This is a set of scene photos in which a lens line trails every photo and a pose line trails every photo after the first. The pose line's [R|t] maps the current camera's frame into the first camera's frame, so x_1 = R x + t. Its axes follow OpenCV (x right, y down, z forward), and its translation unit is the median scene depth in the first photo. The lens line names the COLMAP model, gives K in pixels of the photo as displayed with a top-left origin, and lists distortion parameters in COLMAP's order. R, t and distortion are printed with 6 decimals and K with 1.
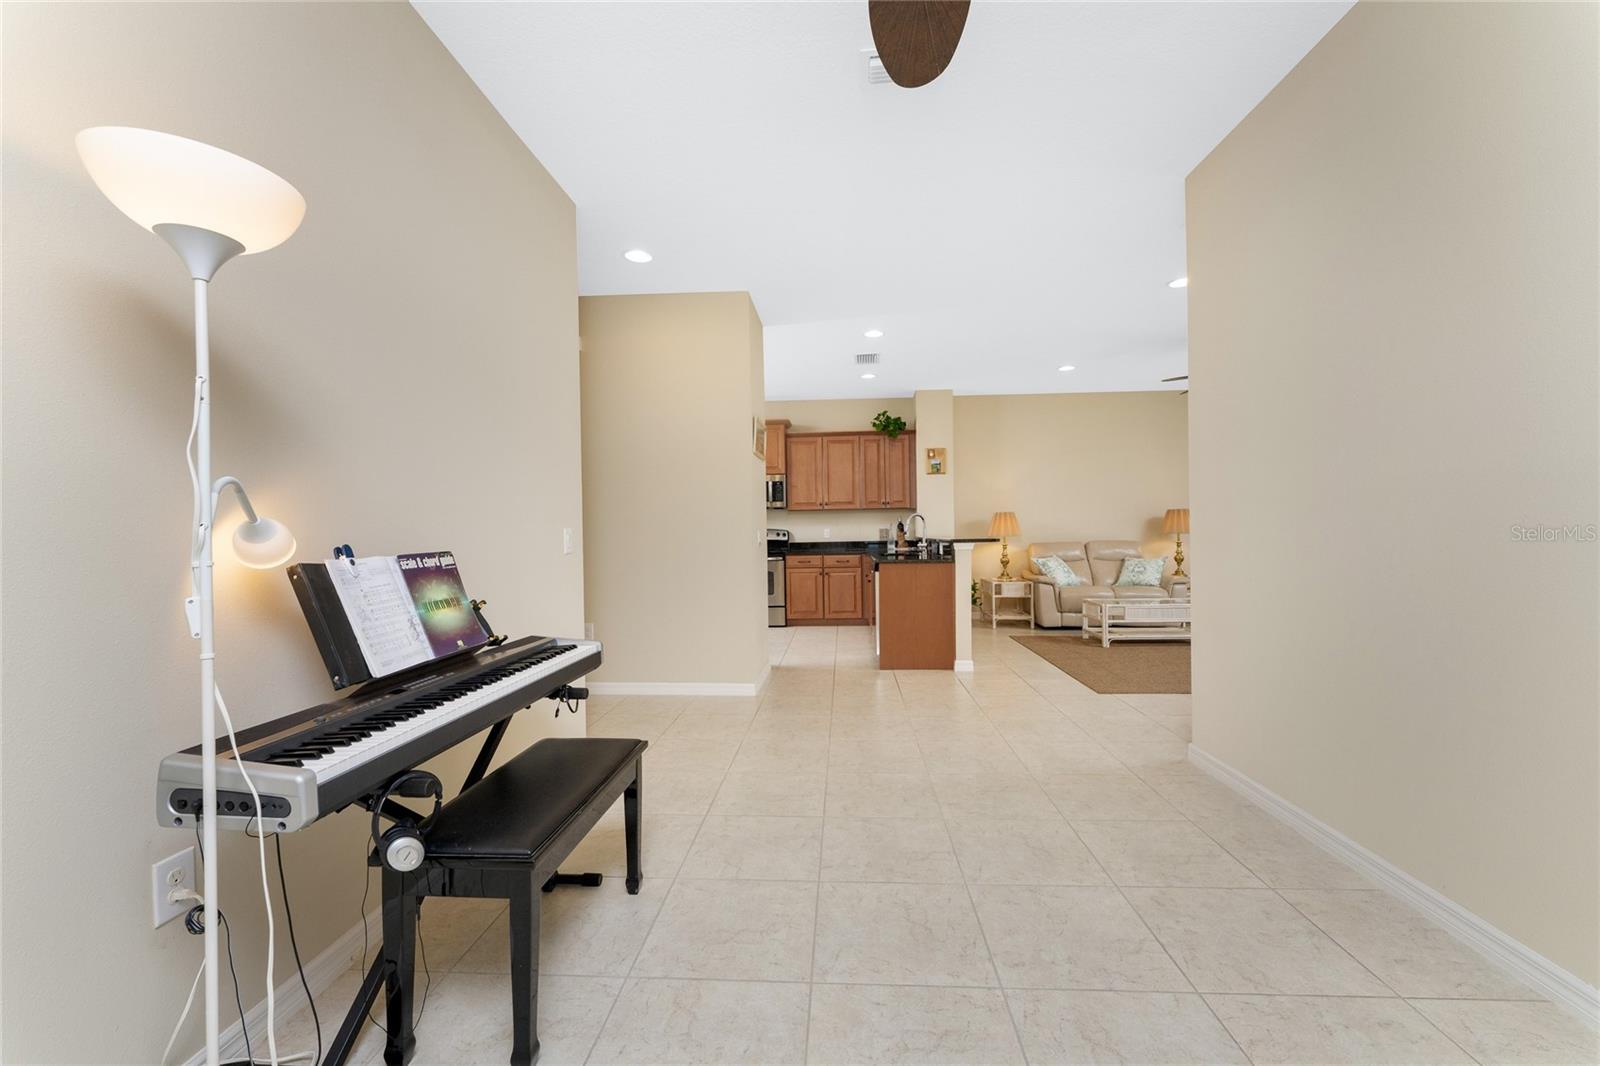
lens RADIAL K [[642.5, 0, 800.0], [0, 642.5, 533.0], [0, 0, 1]] dist [-0.001064, -0.000433]
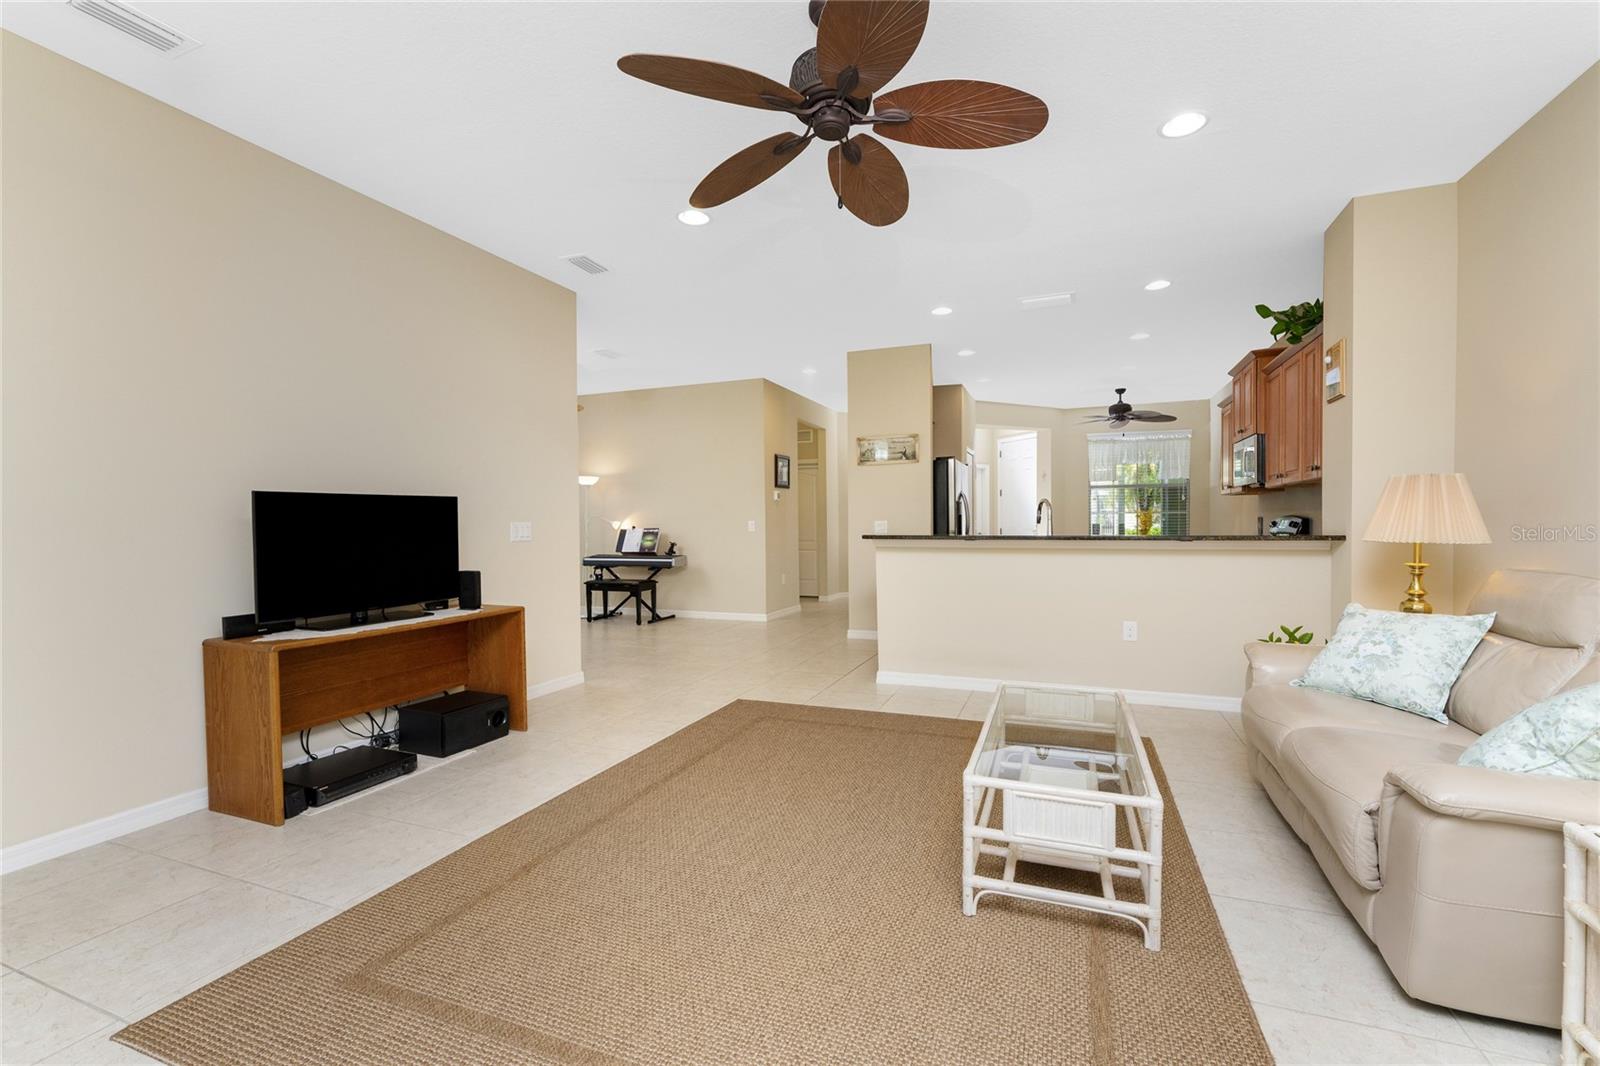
lens RADIAL K [[661.8, 0, 808.7], [0, 661.8, 542.8], [0, 0, 1]] dist [0.000422, -0.000111]
pose [[-0.285426, 0.047127, -0.957242, 0.771966], [0.008931, 0.998878, 0.046513, -0.015299], [0.958359, 0.004727, -0.285526, 0.765376]]
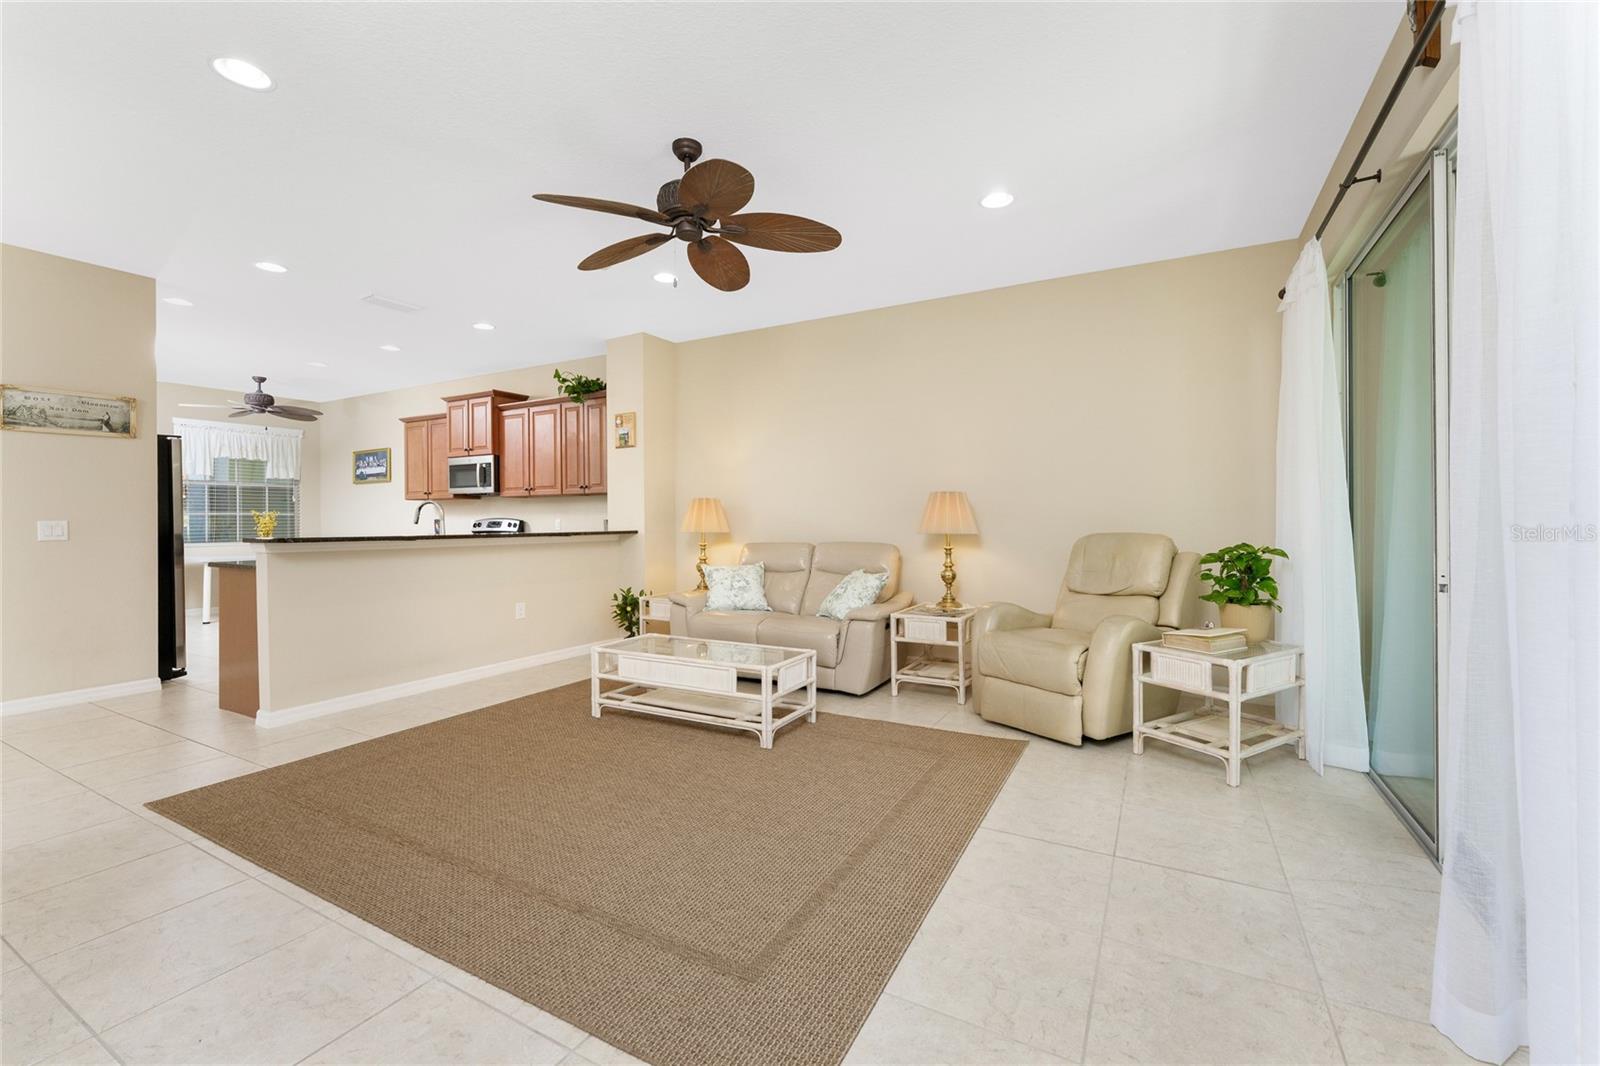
lens RADIAL K [[650.2, 0, 812.1], [0, 650.2, 523.3], [0, 0, 1]] dist [0.000063, -0.000109]
pose [[0.909593, 0.013353, -0.415287, 0.721747], [-0.010744, 0.999905, 0.008618, -0.012700], [0.415362, -0.003377, 0.909650, 0.402641]]
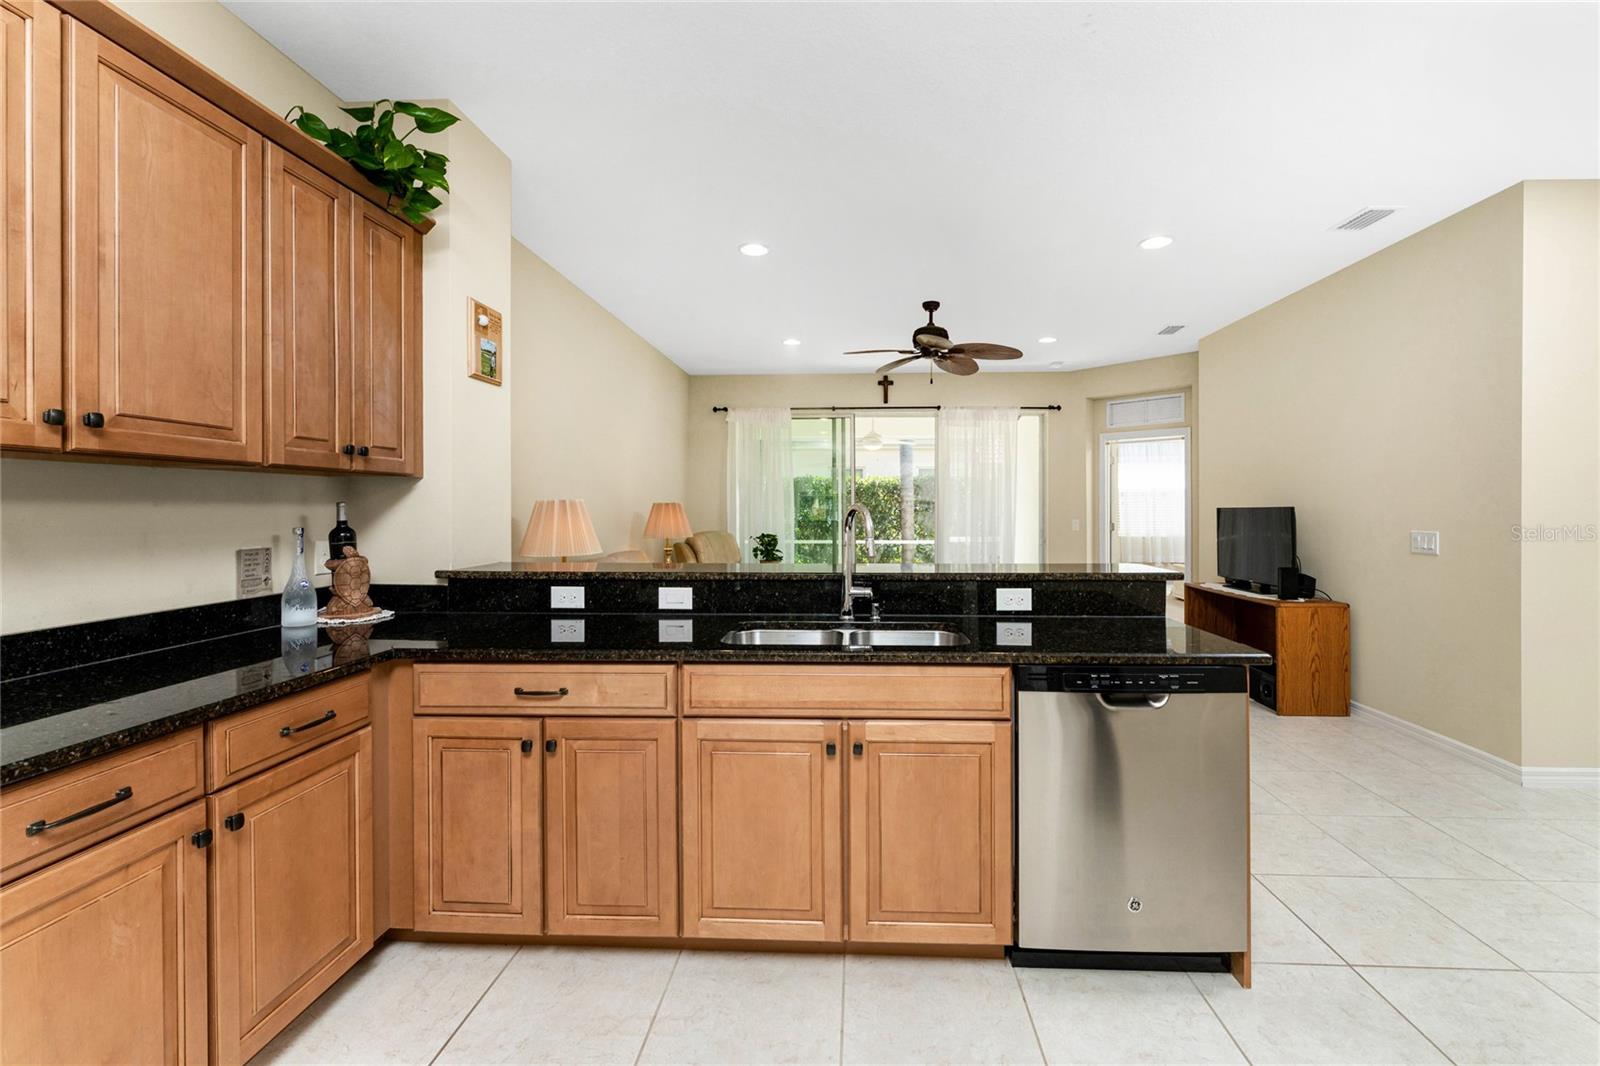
lens RADIAL K [[665.7, 0, 833.2], [0, 665.7, 513.9], [0, 0, 1]] dist [-0.002493, -0.000246]
pose [[-0.024779, 0.007487, 0.999665, -0.141777], [0.004288, 0.999964, -0.007383, -0.018890], [-0.999684, 0.004104, -0.024810, 0.824603]]
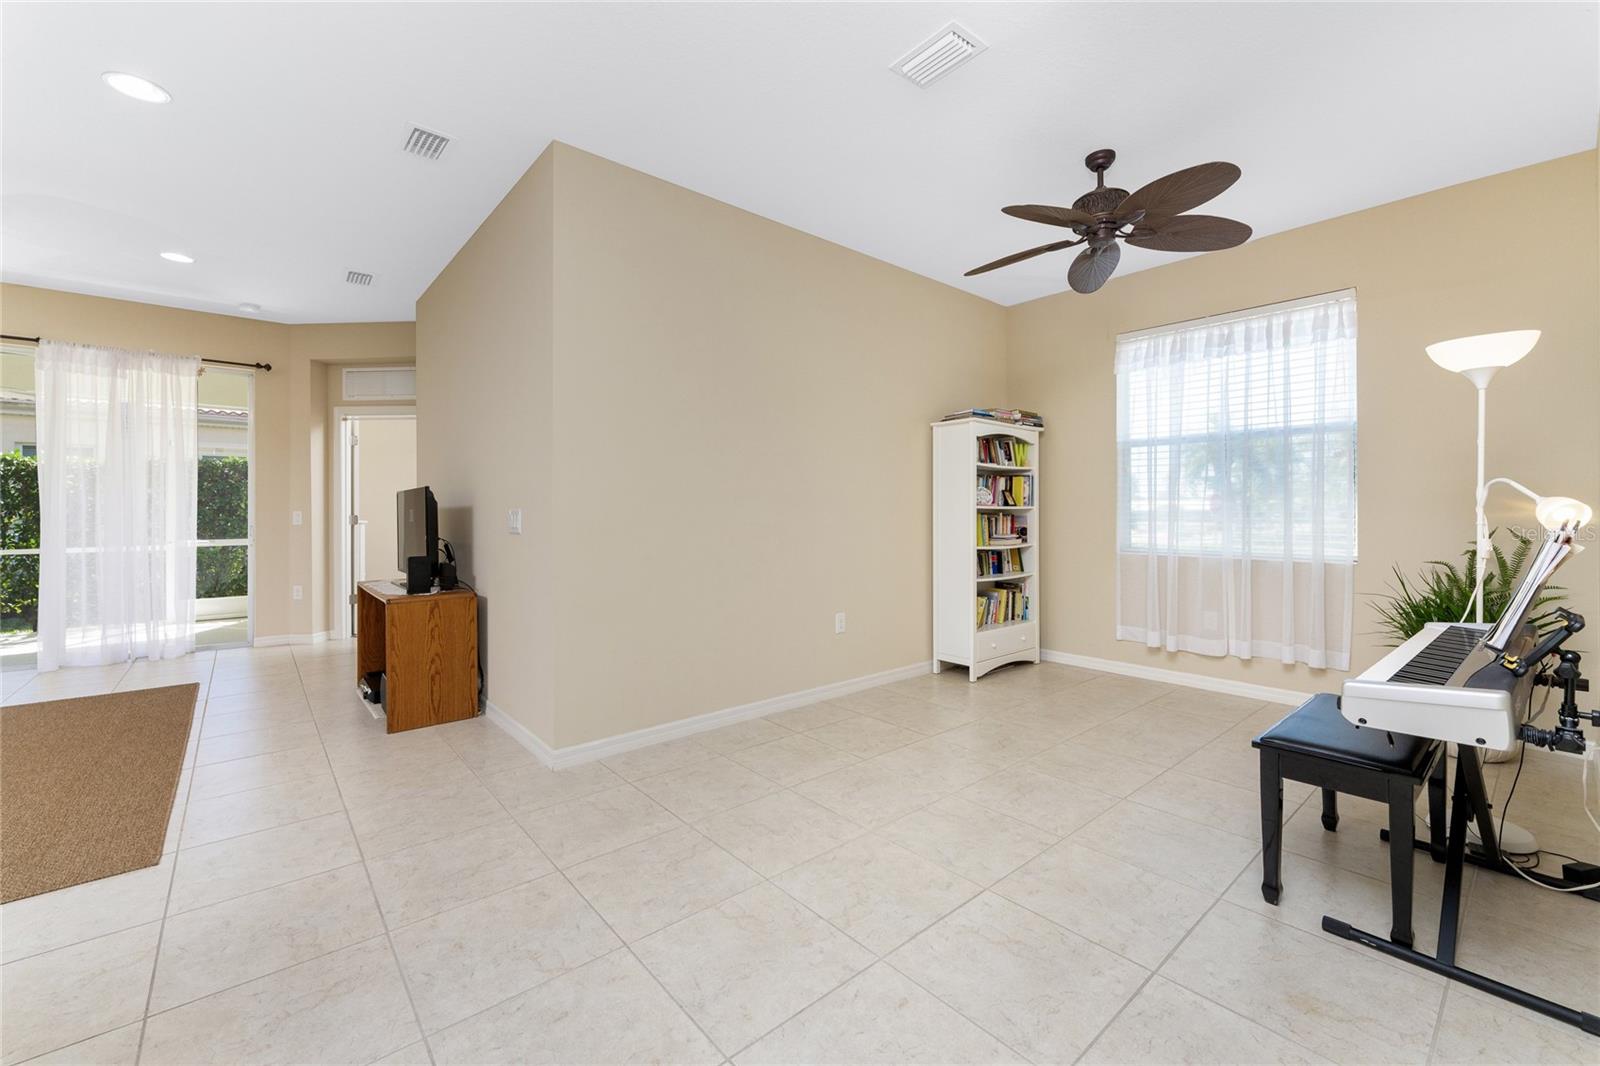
lens RADIAL K [[650.3, 0, 793.4], [0, 650.3, 506.2], [0, 0, 1]] dist [-0.000844, 0.000012]
pose [[-0.695190, 0.022503, 0.718473, -0.121525], [0.017631, 0.999743, -0.014253, -0.001303], [-0.718609, 0.002759, -0.695409, 0.562713]]
